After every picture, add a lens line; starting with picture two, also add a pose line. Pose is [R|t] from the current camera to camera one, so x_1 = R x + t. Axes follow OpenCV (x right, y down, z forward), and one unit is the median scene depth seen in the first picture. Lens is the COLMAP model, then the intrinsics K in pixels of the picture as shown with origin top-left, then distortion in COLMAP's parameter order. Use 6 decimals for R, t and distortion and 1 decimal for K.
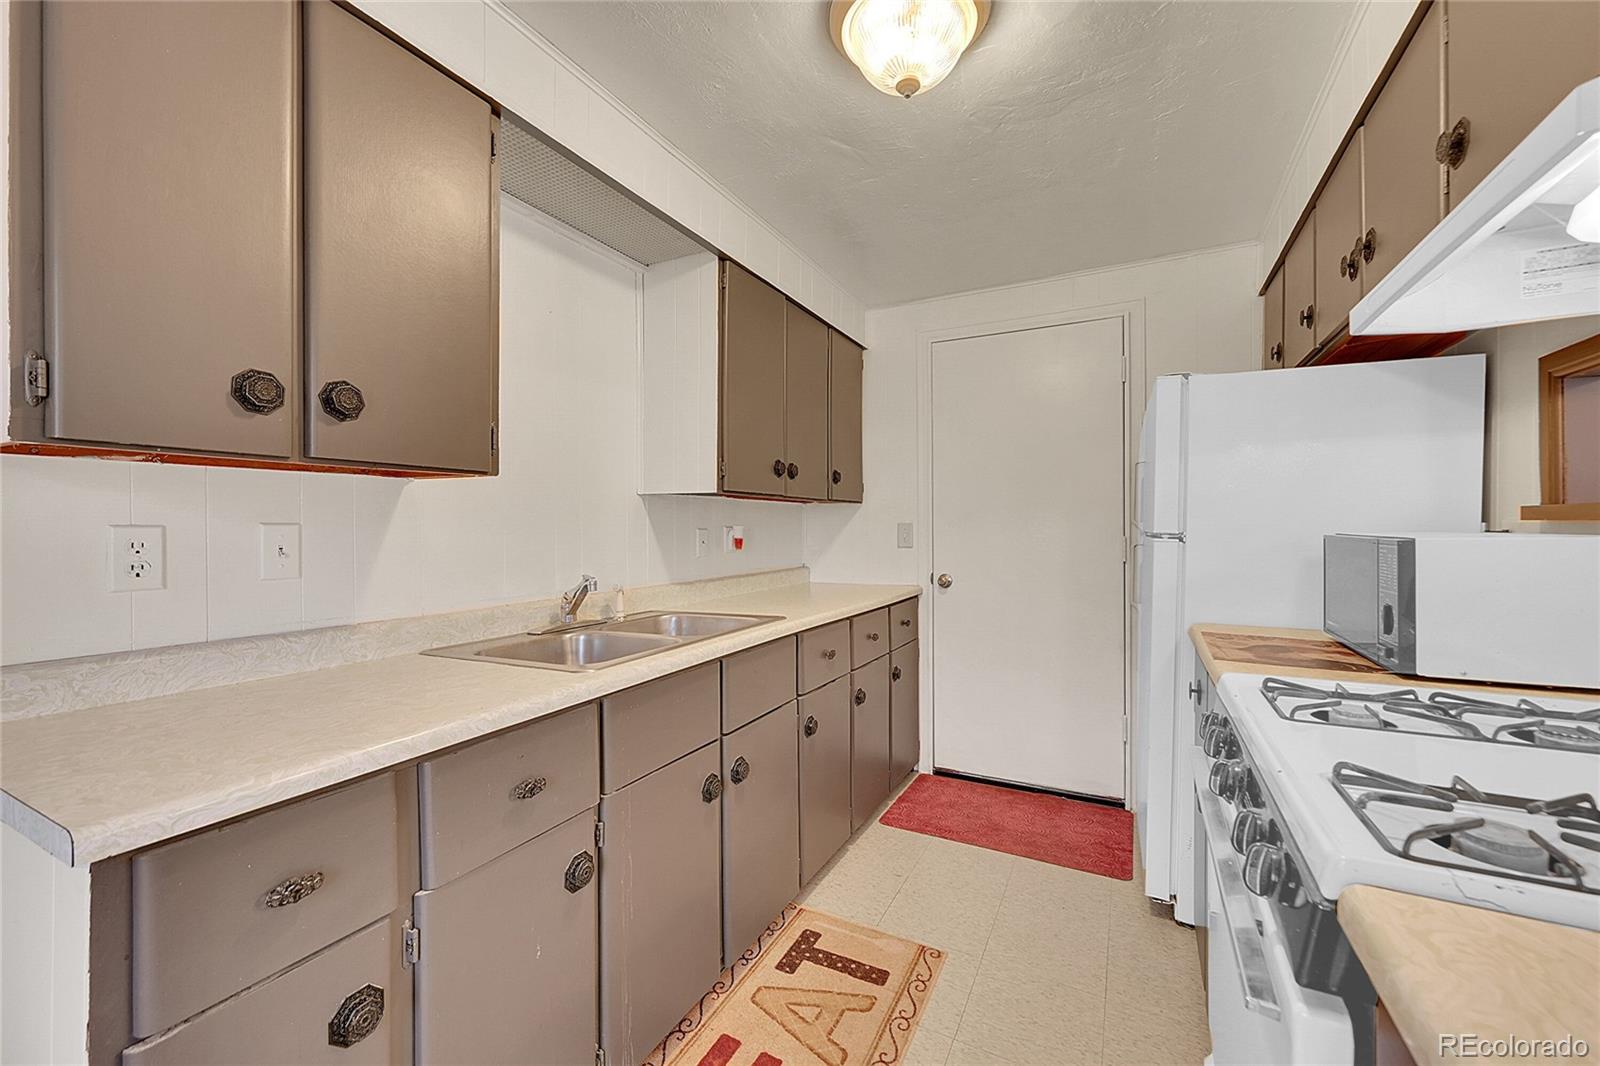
lens RADIAL K [[635.5, 0, 799.4], [0, 635.5, 530.2], [0, 0, 1]] dist [-0.000938, 0.000186]
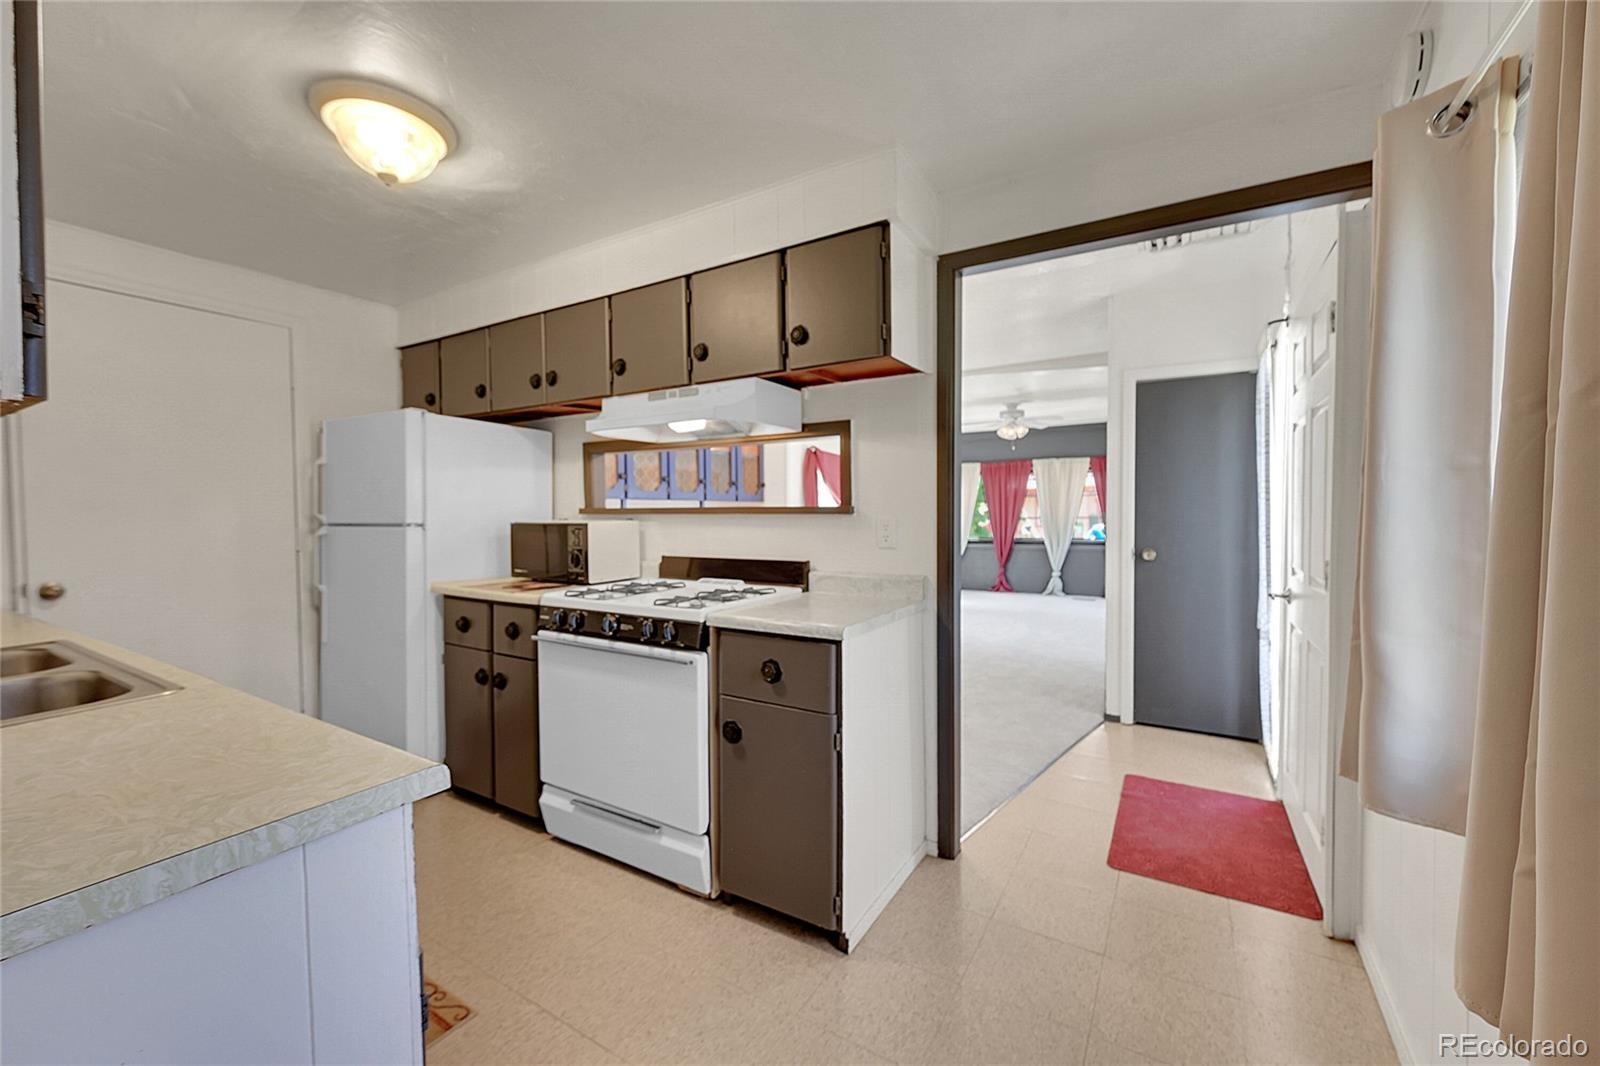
lens RADIAL K [[635.5, 0, 799.4], [0, 635.5, 530.2], [0, 0, 1]] dist [-0.000938, 0.000186]
pose [[0.061242, -0.023640, 0.997843, -0.948603], [0.006263, 0.999709, 0.023300, -0.008382], [-0.998103, 0.004822, 0.061372, 0.080642]]
